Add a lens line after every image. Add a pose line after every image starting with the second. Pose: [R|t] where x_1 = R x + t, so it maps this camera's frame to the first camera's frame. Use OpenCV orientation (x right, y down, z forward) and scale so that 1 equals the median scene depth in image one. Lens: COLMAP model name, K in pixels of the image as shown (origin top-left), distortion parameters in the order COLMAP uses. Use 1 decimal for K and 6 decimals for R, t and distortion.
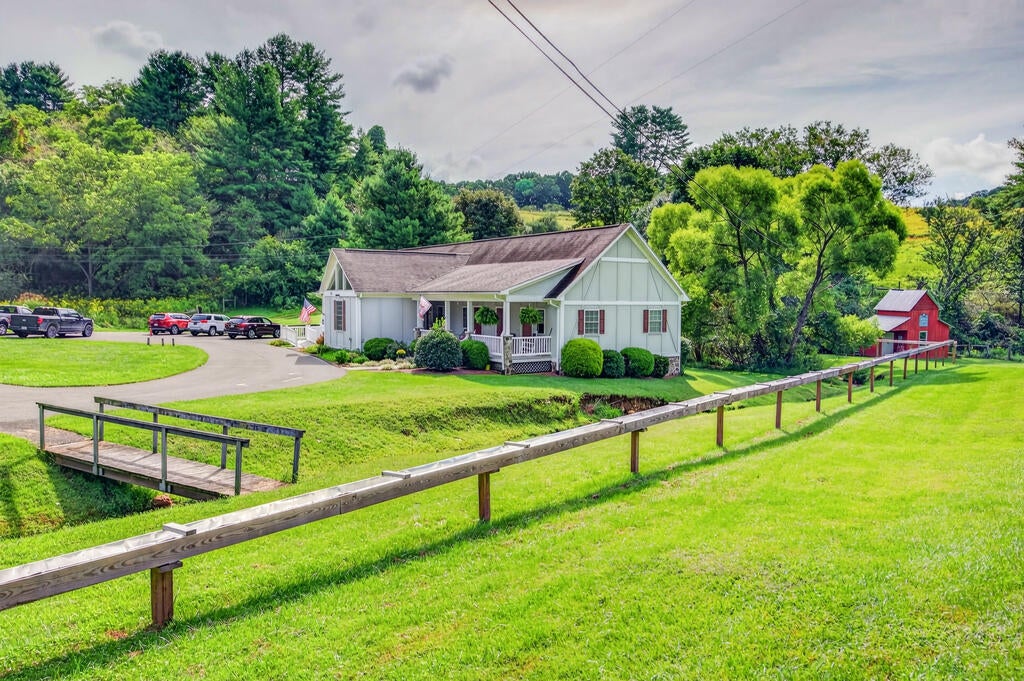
lens RADIAL K [[715.5, 0, 538.9], [0, 715.5, 347.8], [0, 0, 1]] dist [0.000399, 0.009572]
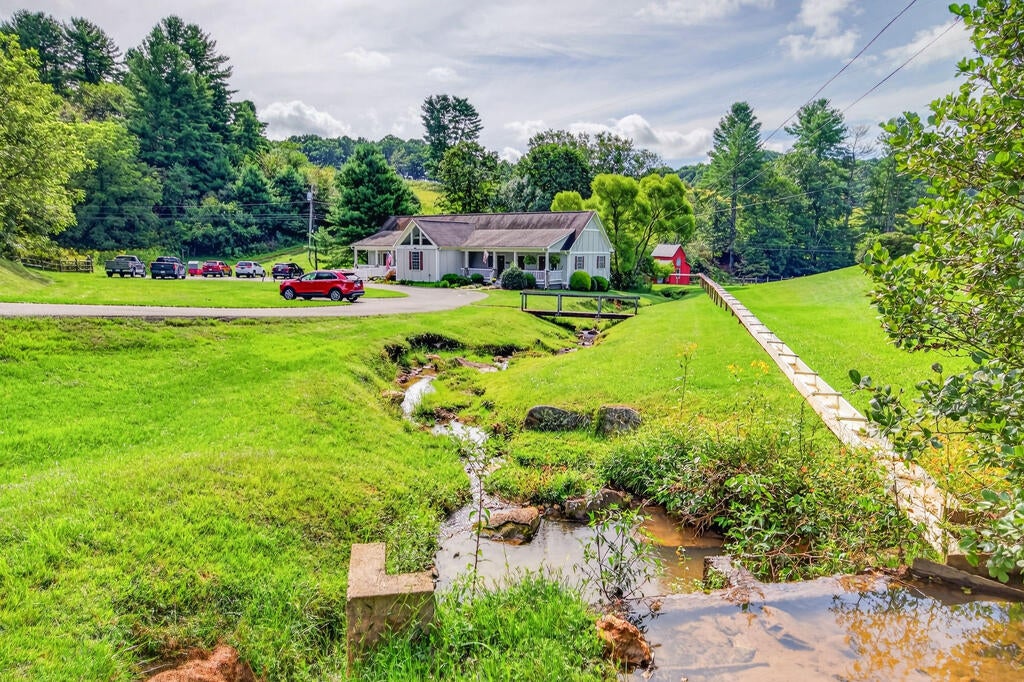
lens RADIAL K [[631.1, 0, 511.8], [0, 631.1, 345.7], [0, 0, 1]] dist [-0.000483, 0.005534]
pose [[0.935128, -0.054456, 0.350102, -0.372216], [0.024095, 0.995605, 0.090502, 0.014630], [-0.353491, -0.076195, 0.932330, -0.279274]]
